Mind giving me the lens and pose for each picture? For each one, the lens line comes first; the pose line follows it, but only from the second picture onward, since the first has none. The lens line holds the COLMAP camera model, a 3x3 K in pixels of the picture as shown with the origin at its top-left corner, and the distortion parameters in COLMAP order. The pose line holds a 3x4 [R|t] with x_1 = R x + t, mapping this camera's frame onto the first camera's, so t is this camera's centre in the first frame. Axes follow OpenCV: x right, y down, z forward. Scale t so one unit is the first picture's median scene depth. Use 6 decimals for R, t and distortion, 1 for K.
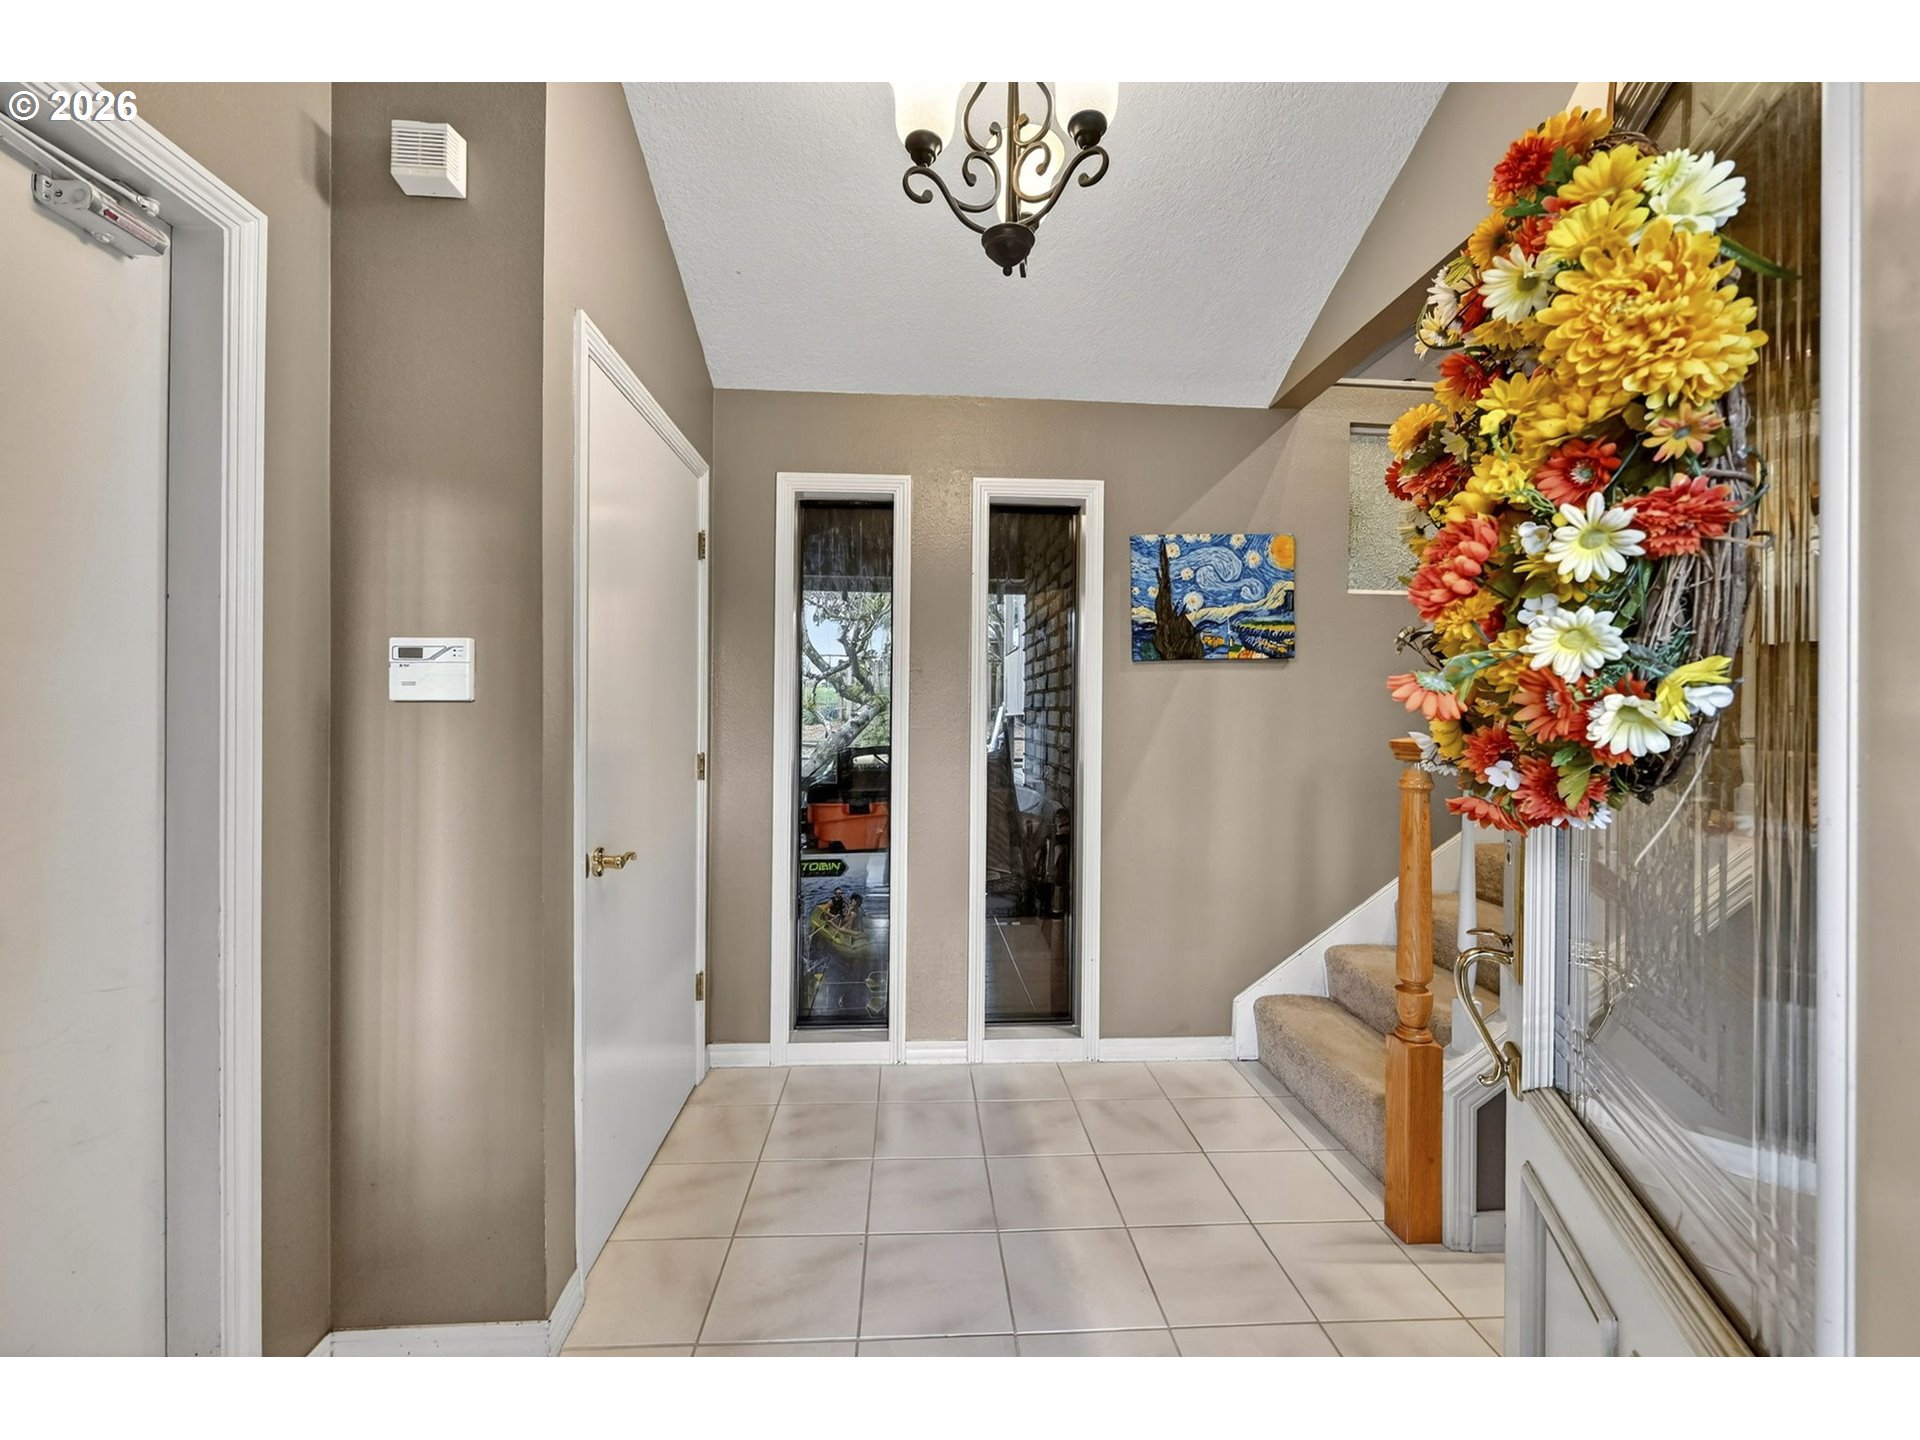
lens RADIAL K [[787.0, 0, 973.8], [0, 787.0, 712.5], [0, 0, 1]] dist [0.002612, 0.000231]
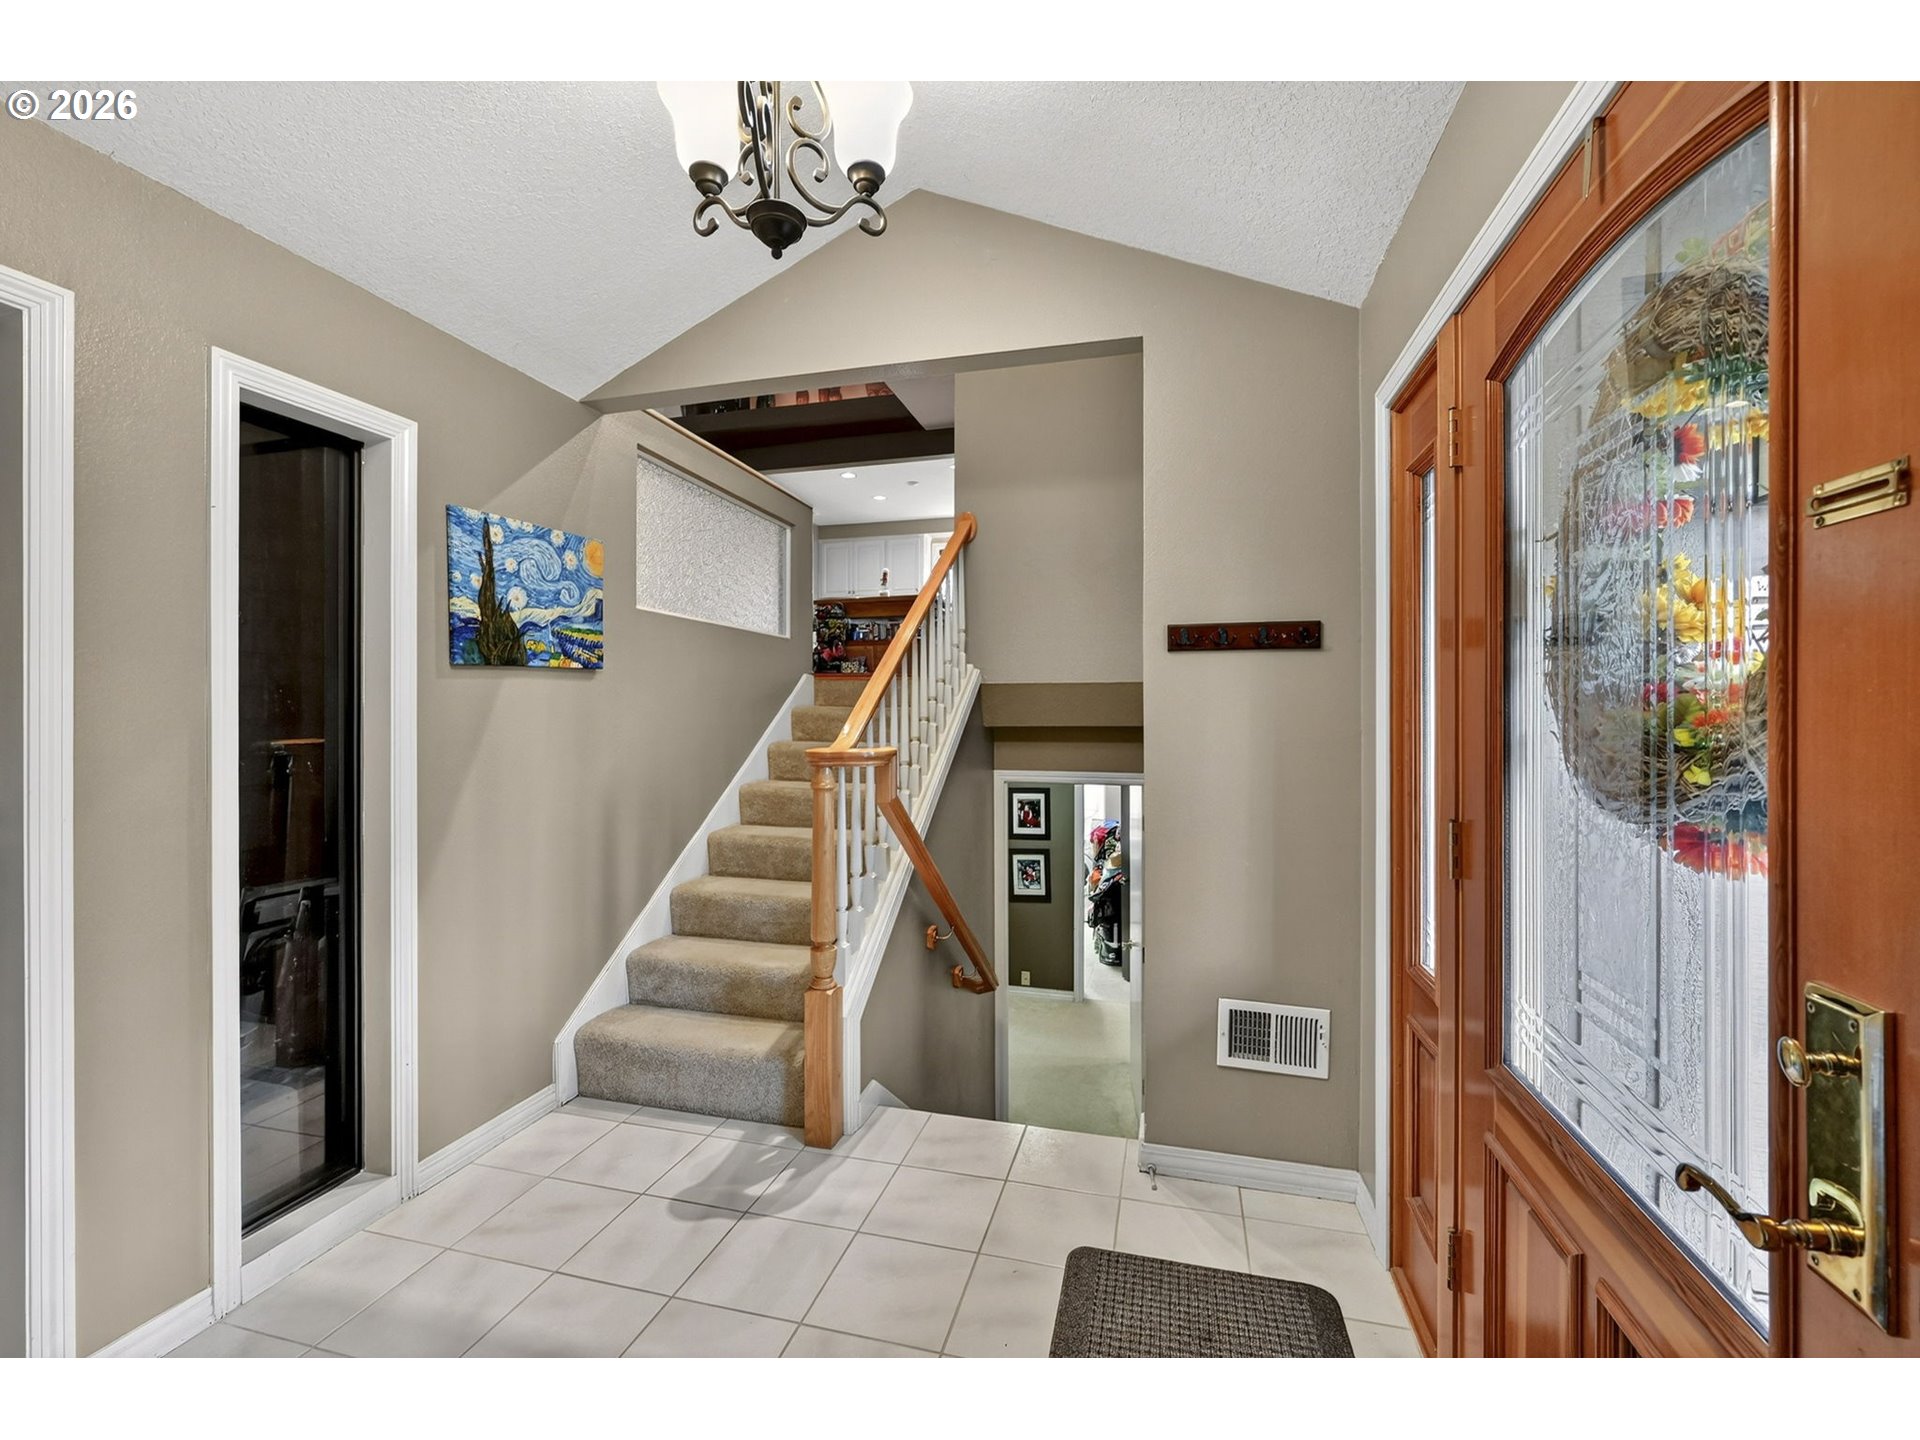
lens RADIAL K [[787.0, 0, 973.8], [0, 787.0, 714.0], [0, 0, 1]] dist [0.002612, 0.000231]
pose [[0.326709, -0.011373, 0.945057, -0.370747], [0.002683, 0.999935, 0.011106, -0.023229], [-0.945121, -0.001093, 0.326718, 0.248182]]
